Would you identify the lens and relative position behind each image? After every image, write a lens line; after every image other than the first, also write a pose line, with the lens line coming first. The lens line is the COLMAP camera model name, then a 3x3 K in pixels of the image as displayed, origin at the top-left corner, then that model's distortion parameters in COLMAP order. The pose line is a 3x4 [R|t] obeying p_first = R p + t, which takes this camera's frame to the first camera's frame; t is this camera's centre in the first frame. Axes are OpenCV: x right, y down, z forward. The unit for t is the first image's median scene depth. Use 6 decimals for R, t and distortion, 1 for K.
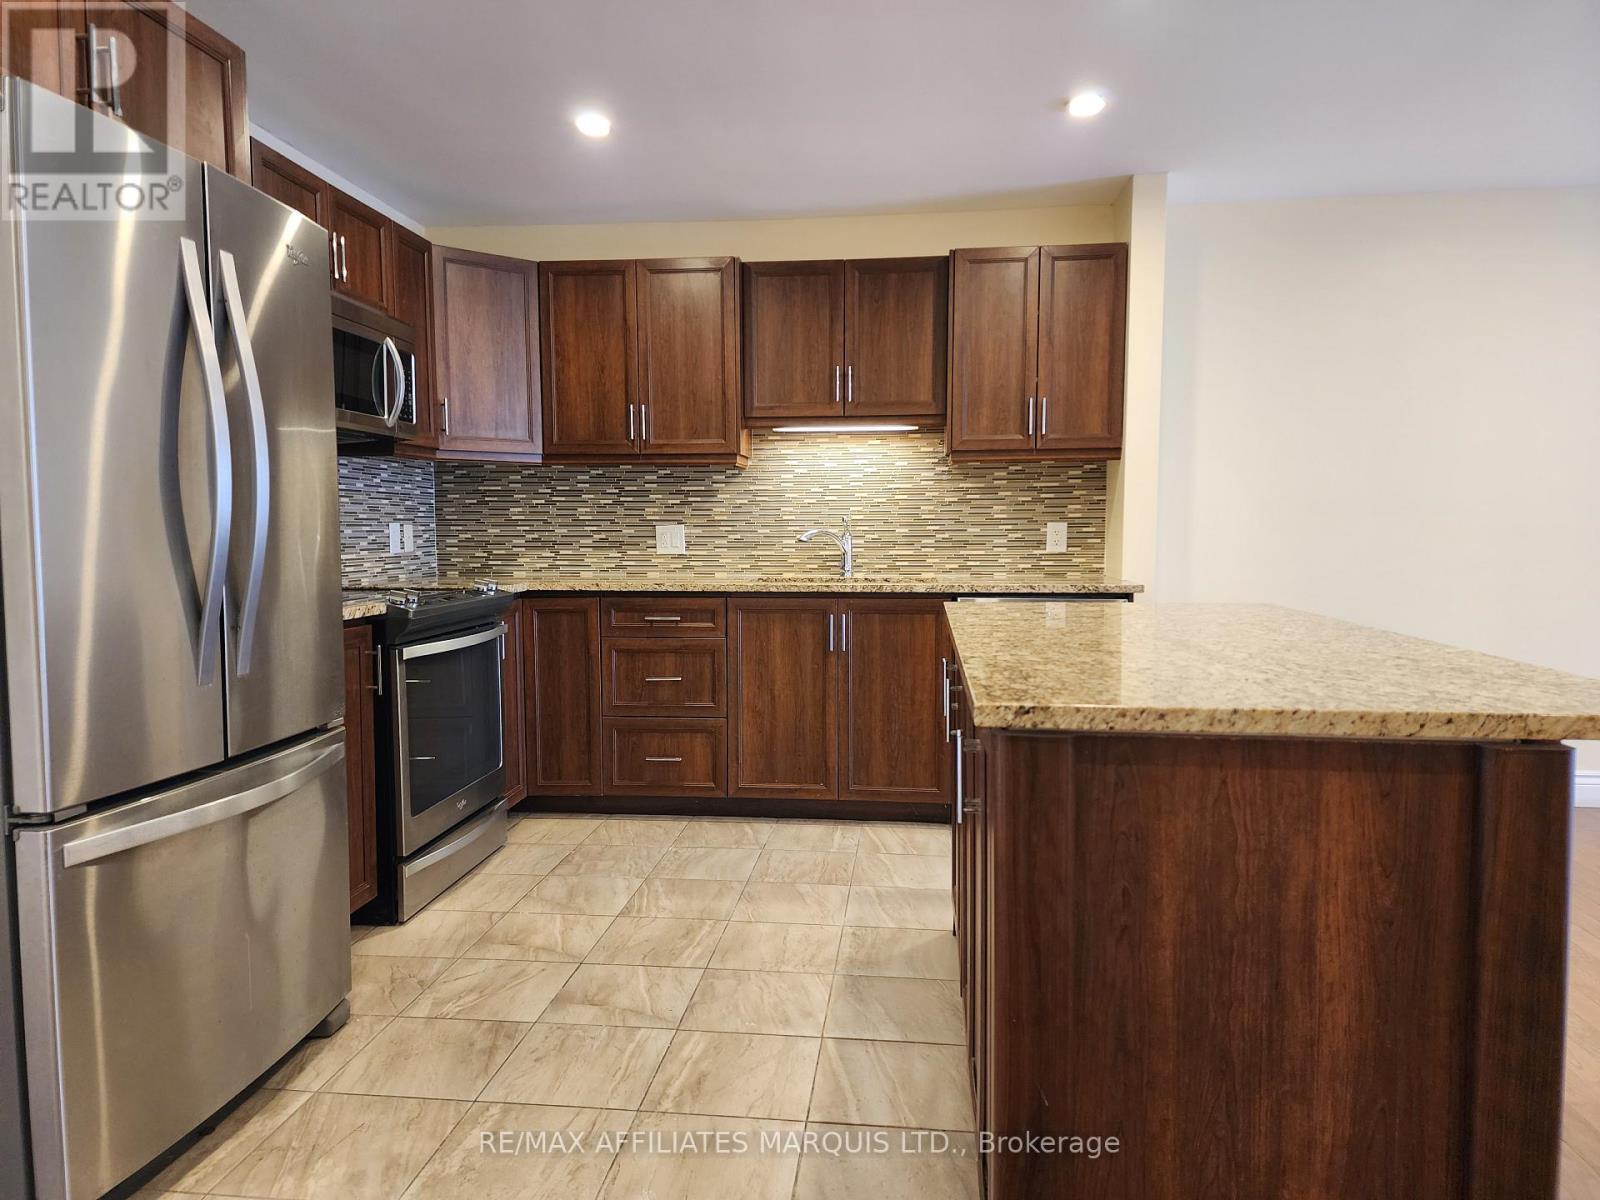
lens RADIAL K [[1075.0, 0, 810.3], [0, 1075.0, 597.7], [0, 0, 1]] dist [0.080765, -0.065042]
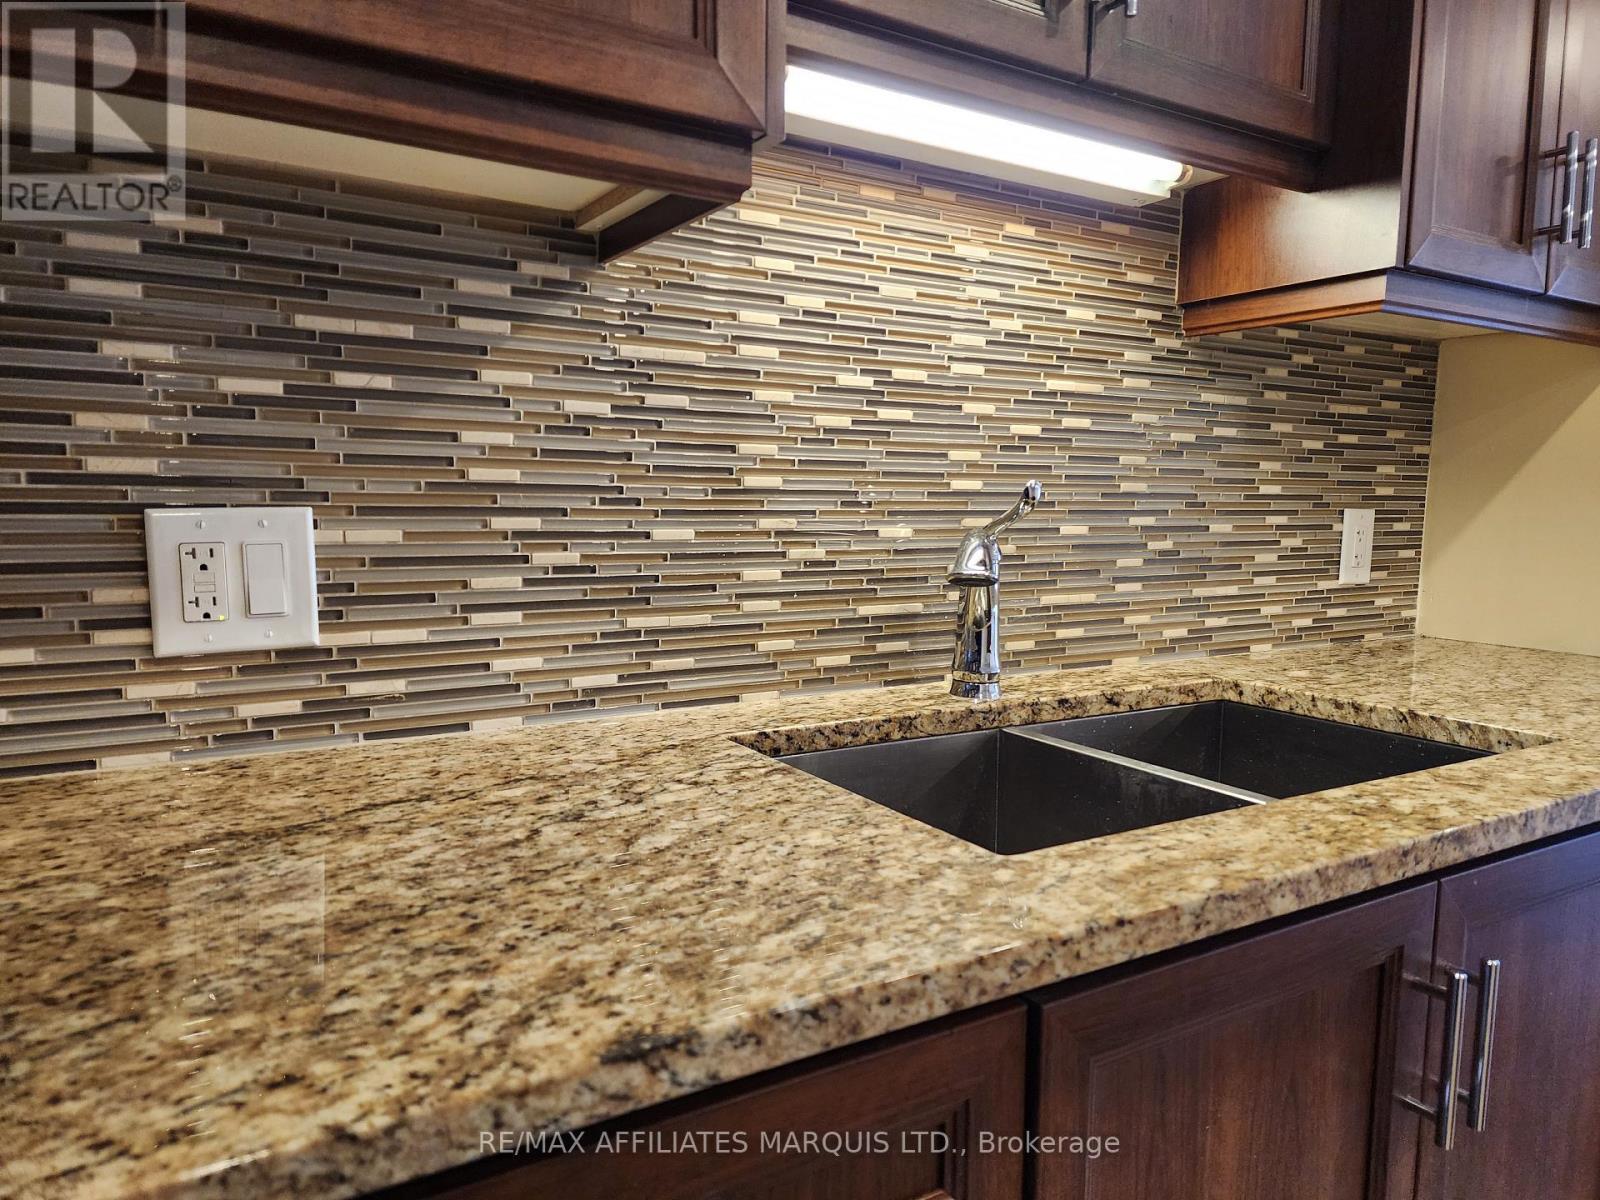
lens RADIAL K [[1075.0, 0, 795.3], [0, 1075.0, 596.4], [0, 0, 1]] dist [0.080765, -0.065042]
pose [[0.796785, -0.043127, 0.602721, -0.182740], [0.025850, 0.998969, 0.037307, -0.060212], [-0.603709, -0.014145, 0.797079, 0.840157]]
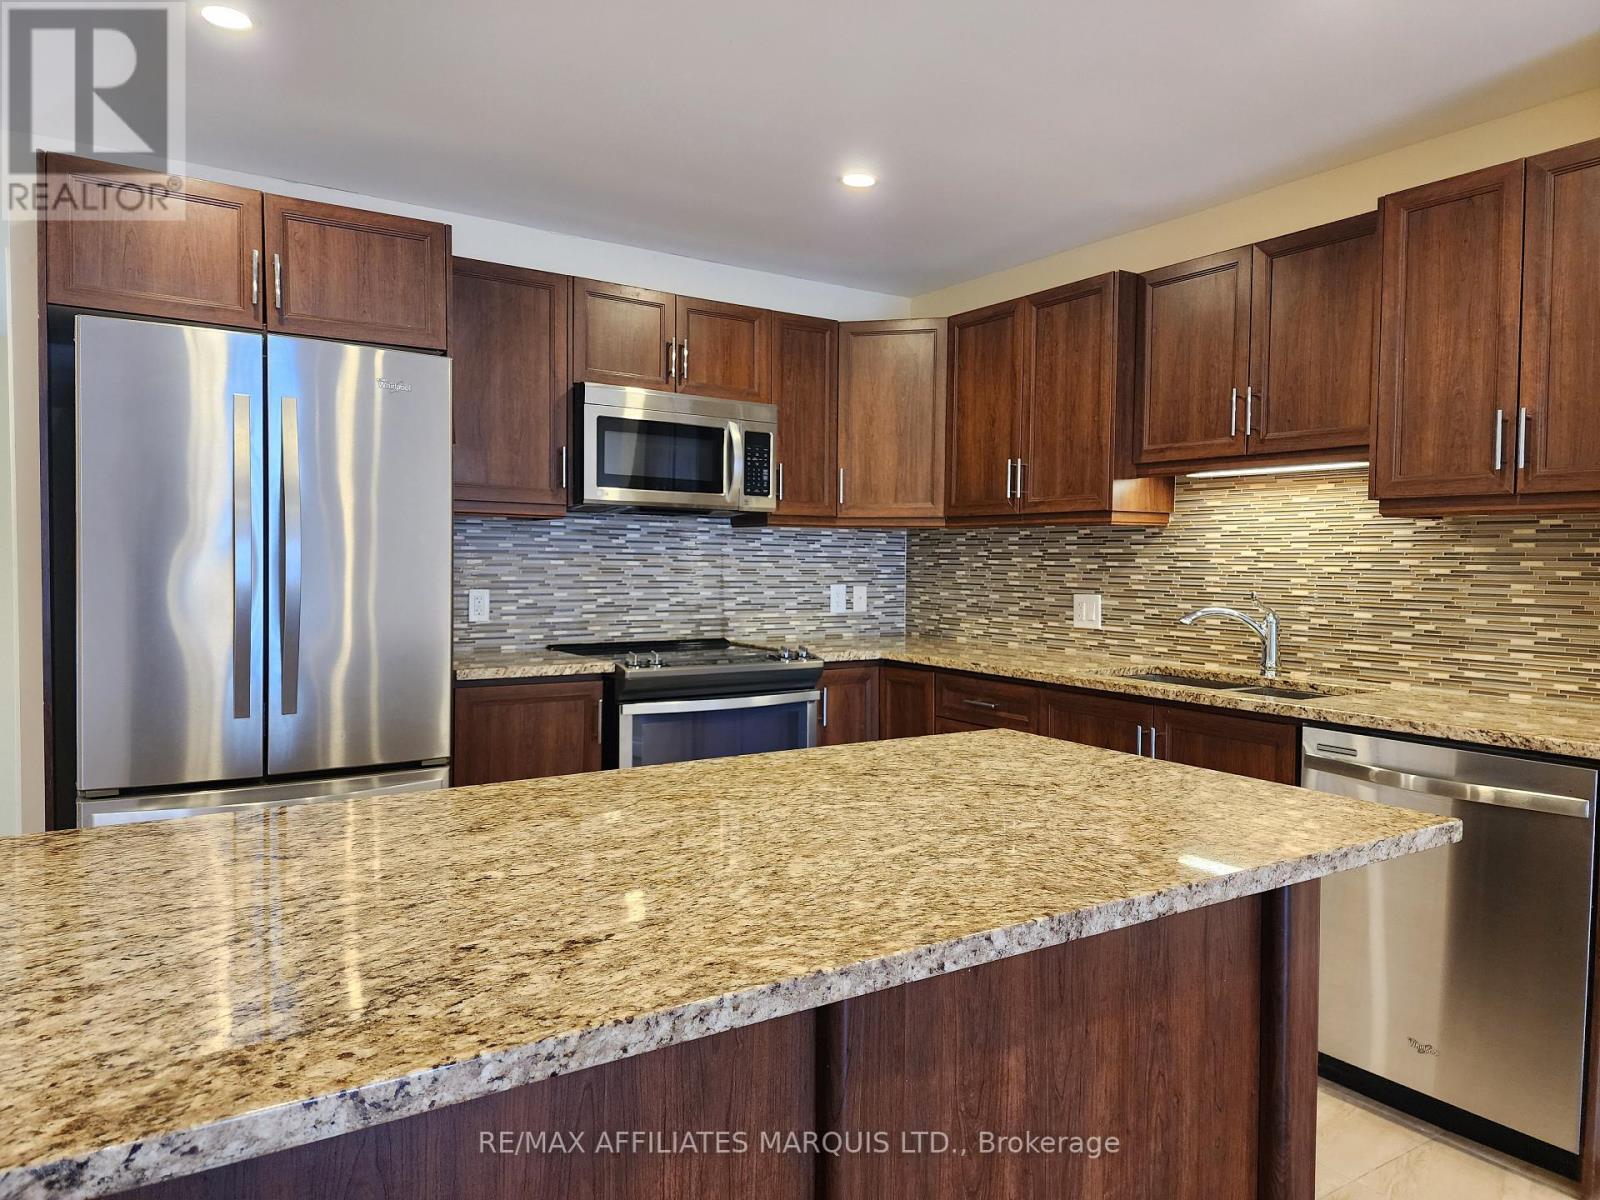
lens RADIAL K [[1075.0, 0, 789.2], [0, 1075.0, 602.1], [0, 0, 1]] dist [0.080765, -0.065042]
pose [[0.620711, 0.042845, -0.782868, 0.423036], [-0.065490, 0.997850, 0.002686, -0.051969], [0.781300, 0.049603, 0.622182, 0.307588]]
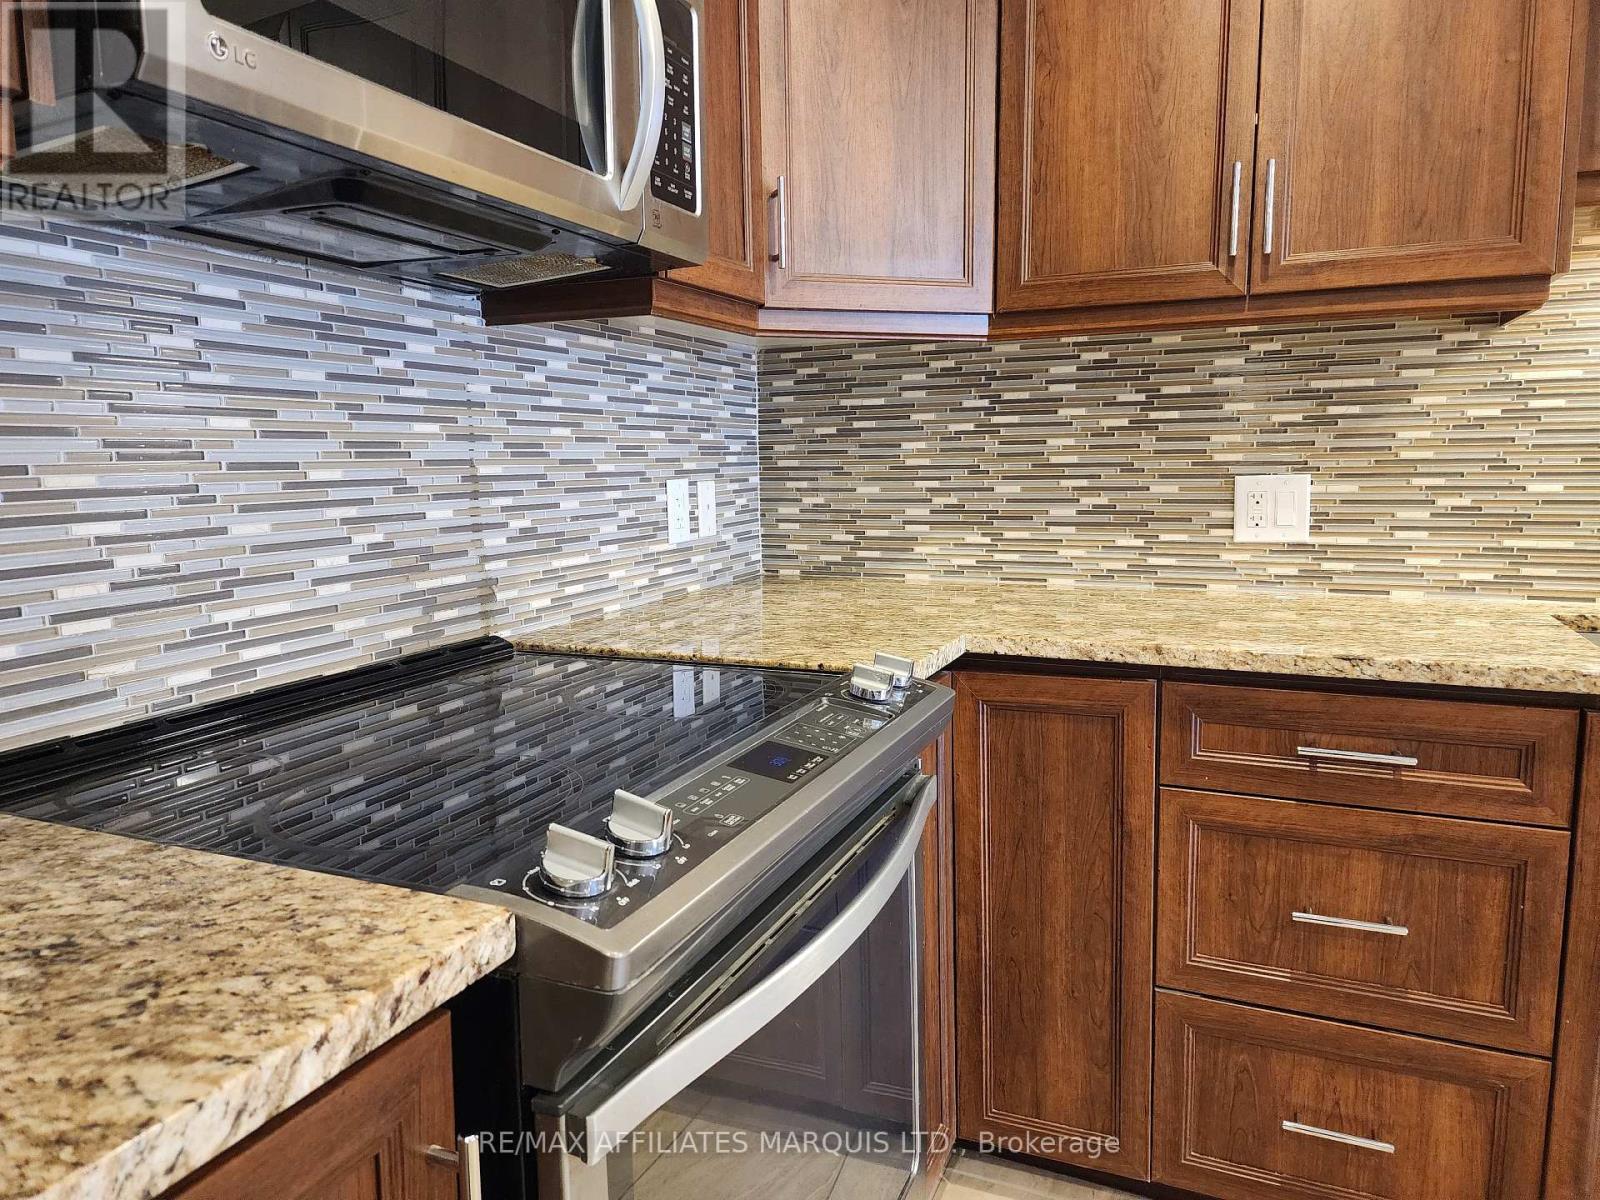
lens RADIAL K [[1075.0, 0, 783.1], [0, 1075.0, 602.0], [0, 0, 1]] dist [0.080765, -0.065042]
pose [[0.948708, 0.033220, -0.314404, -0.190596], [-0.009656, 0.997045, 0.076212, -0.052081], [0.316007, -0.069267, 0.946225, 0.570745]]
